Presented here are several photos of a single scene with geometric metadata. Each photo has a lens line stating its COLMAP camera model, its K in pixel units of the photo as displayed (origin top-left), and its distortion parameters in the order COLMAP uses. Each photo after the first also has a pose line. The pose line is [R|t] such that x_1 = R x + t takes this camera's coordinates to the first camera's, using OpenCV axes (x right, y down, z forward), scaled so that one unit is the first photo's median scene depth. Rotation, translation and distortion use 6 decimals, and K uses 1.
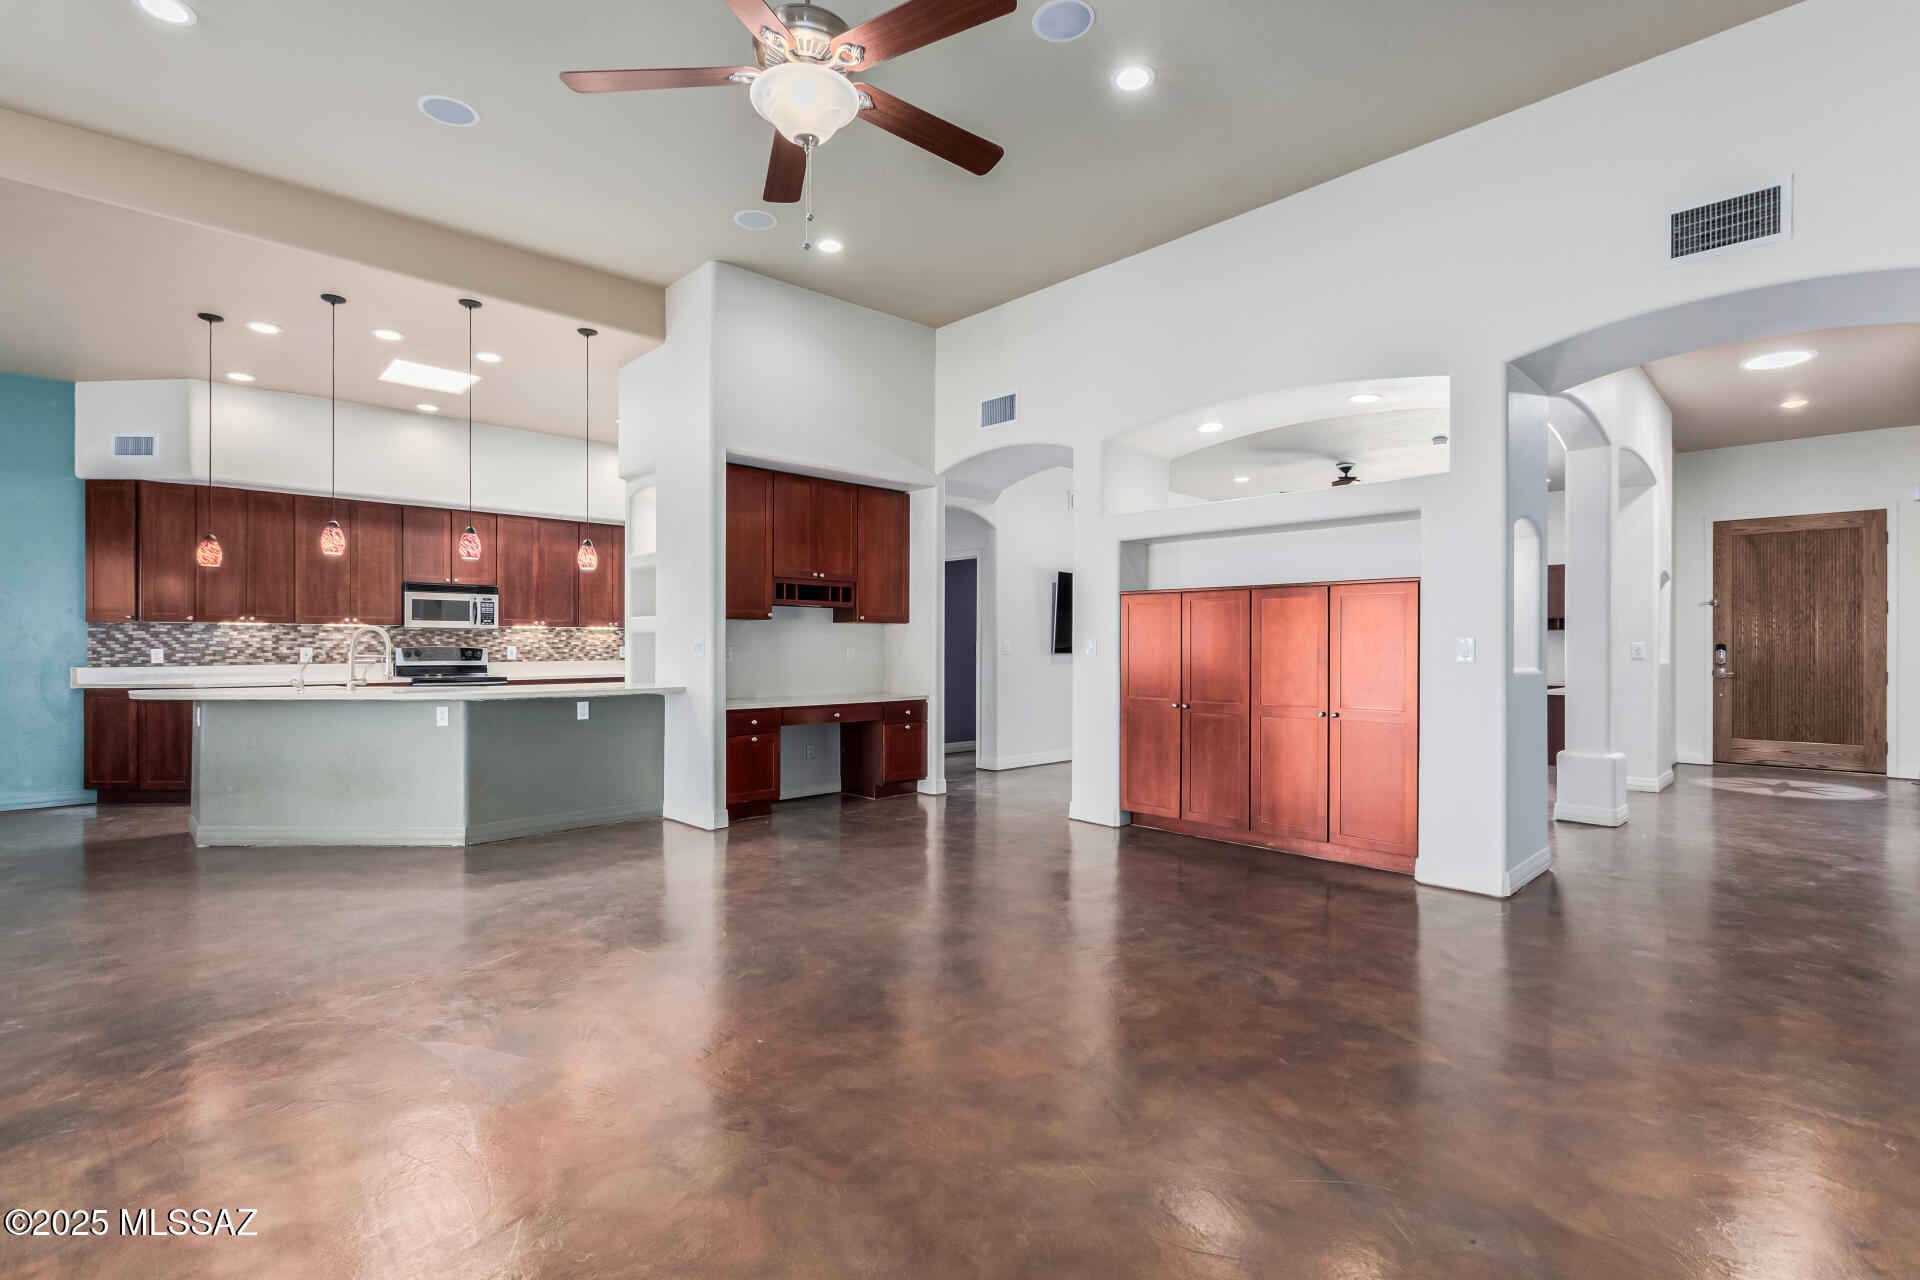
lens RADIAL K [[891.8, 0, 959.9], [0, 891.8, 646.0], [0, 0, 1]] dist [0.002516, -0.000098]
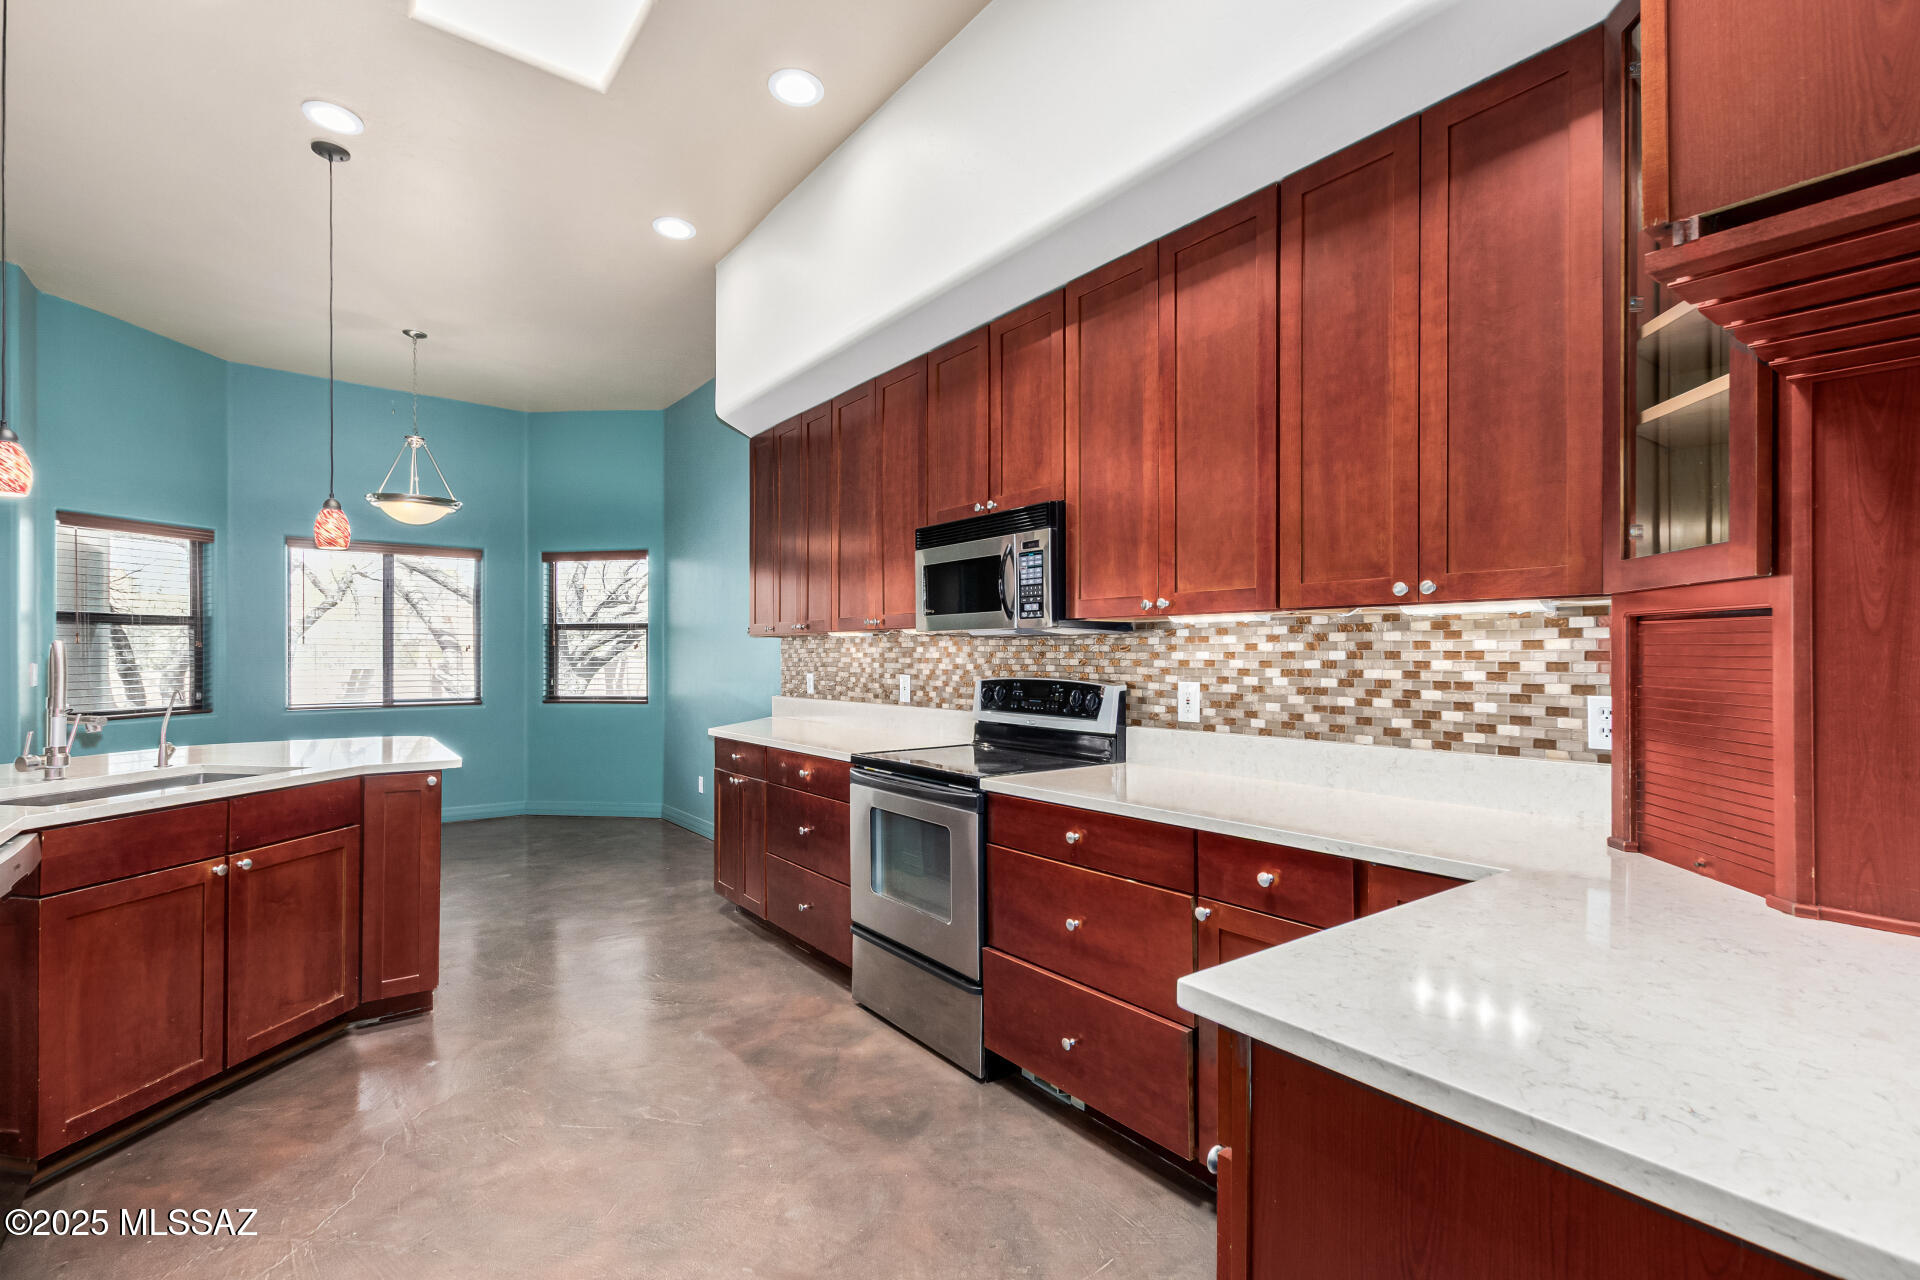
lens RADIAL K [[891.8, 0, 959.9], [0, 891.8, 646.0], [0, 0, 1]] dist [0.002516, -0.000098]
pose [[-0.130578, -0.012861, -0.991355, -0.216655], [-0.002299, 0.999917, -0.012669, -0.009700], [0.991435, 0.000625, -0.130596, 1.176431]]
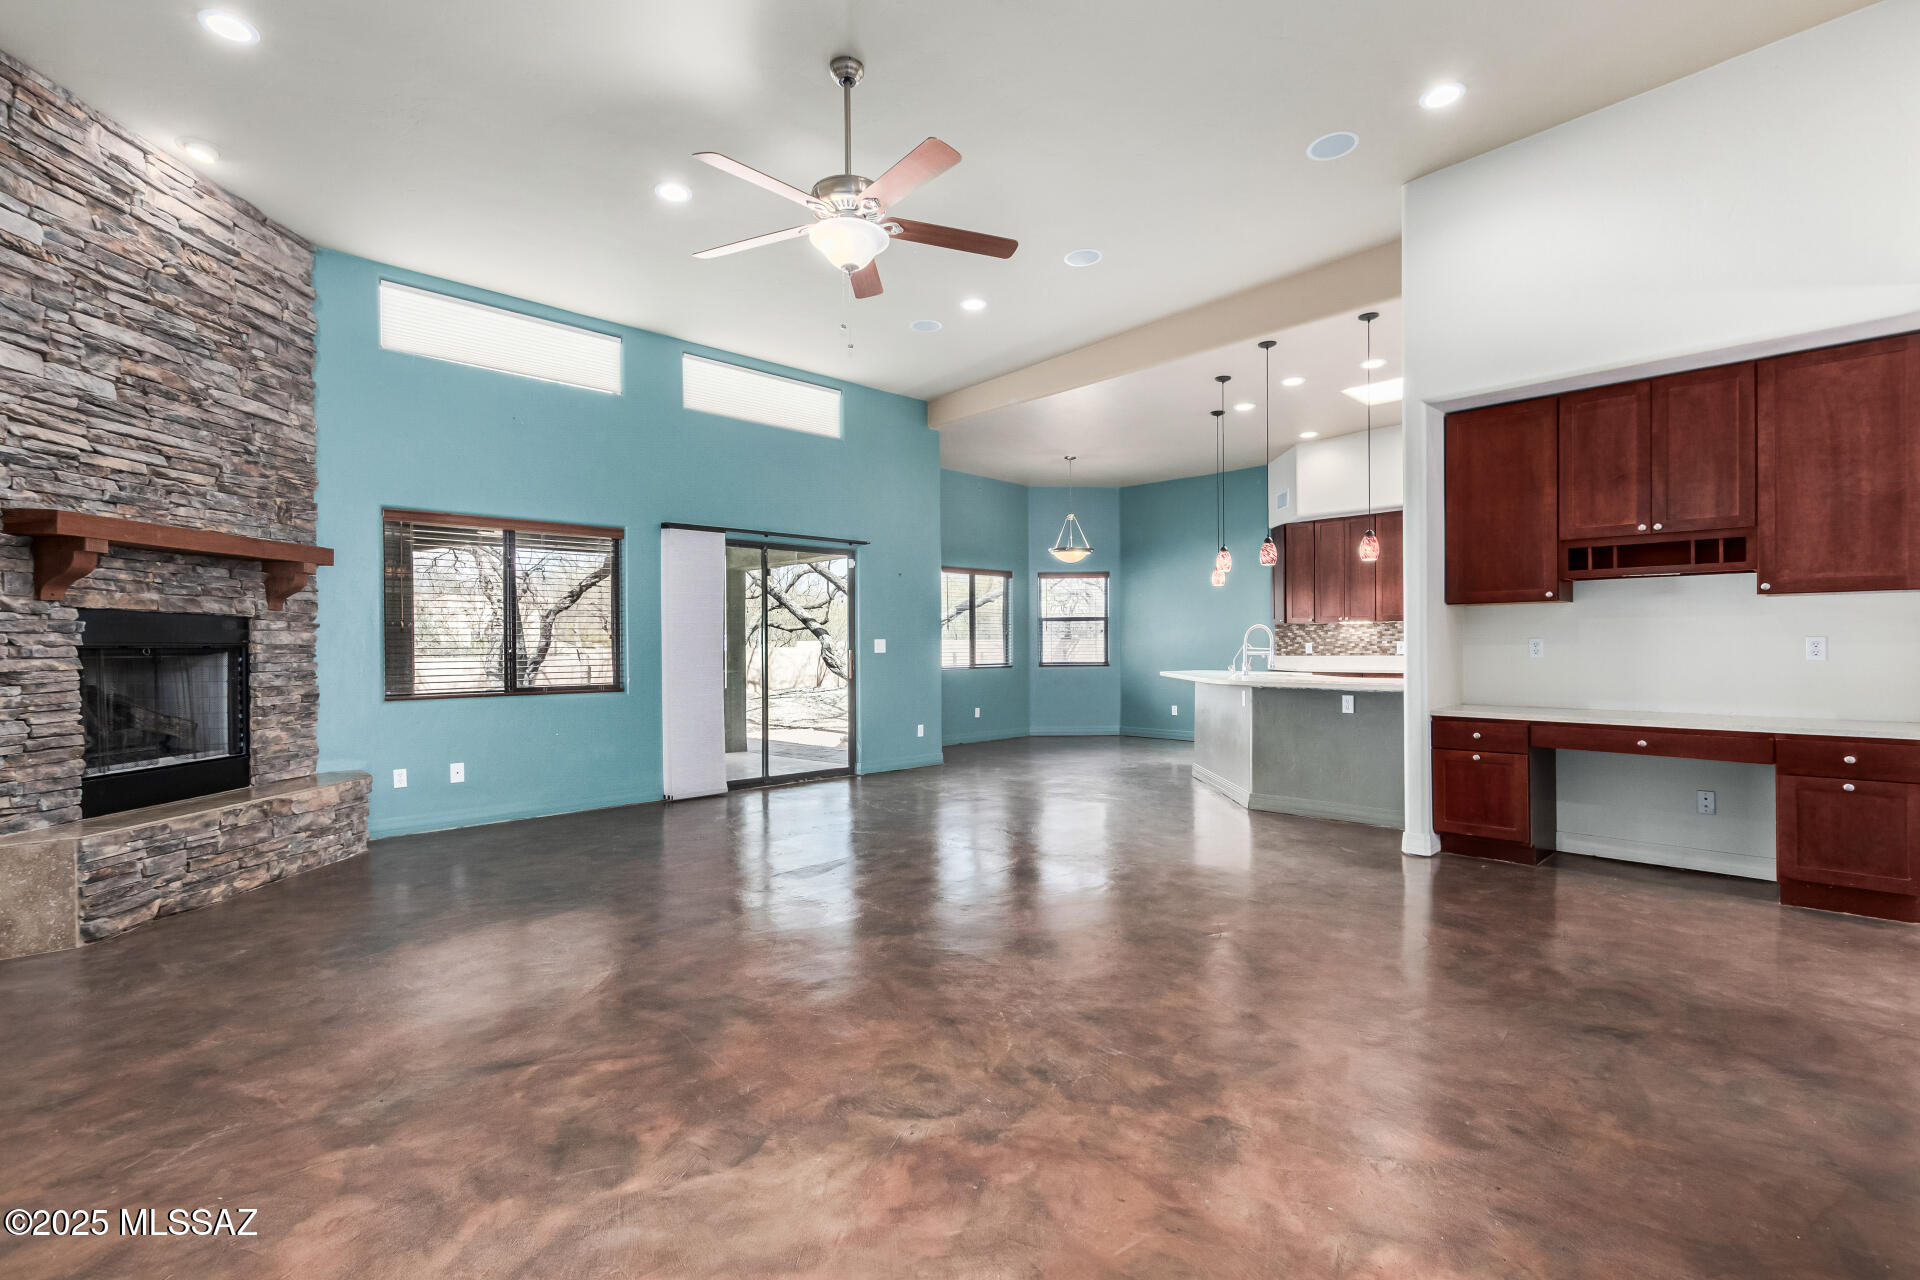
lens RADIAL K [[891.8, 0, 959.9], [0, 891.8, 646.0], [0, 0, 1]] dist [0.002516, -0.000098]
pose [[-0.016873, 0.000762, -0.999857, 0.471394], [0.007721, 0.999970, 0.000632, 0.002741], [0.999828, -0.007709, -0.016879, 0.473586]]
